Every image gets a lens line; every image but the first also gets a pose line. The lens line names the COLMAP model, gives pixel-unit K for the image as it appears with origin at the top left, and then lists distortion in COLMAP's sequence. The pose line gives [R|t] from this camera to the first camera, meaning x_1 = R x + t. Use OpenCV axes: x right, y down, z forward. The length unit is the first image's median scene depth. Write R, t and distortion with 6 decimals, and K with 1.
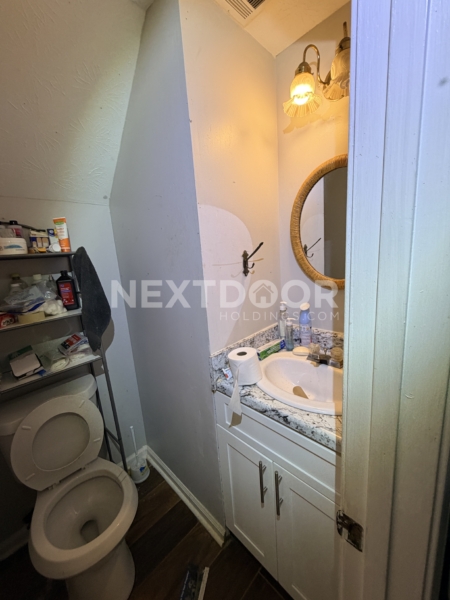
lens RADIAL K [[238.1, 0, 225.7], [0, 238.1, 299.2], [0, 0, 1]] dist [0.000242, 0.000222]
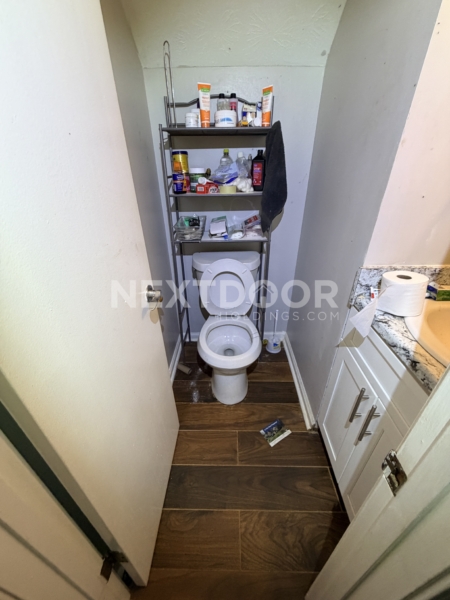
lens RADIAL K [[238.1, 0, 225.4], [0, 238.1, 300.2], [0, 0, 1]] dist [0.000242, 0.000222]
pose [[0.684824, 0.419108, -0.596125, 0.151912], [-0.180903, 0.890226, 0.418056, 0.072071], [0.705897, -0.178454, 0.685466, 0.041398]]
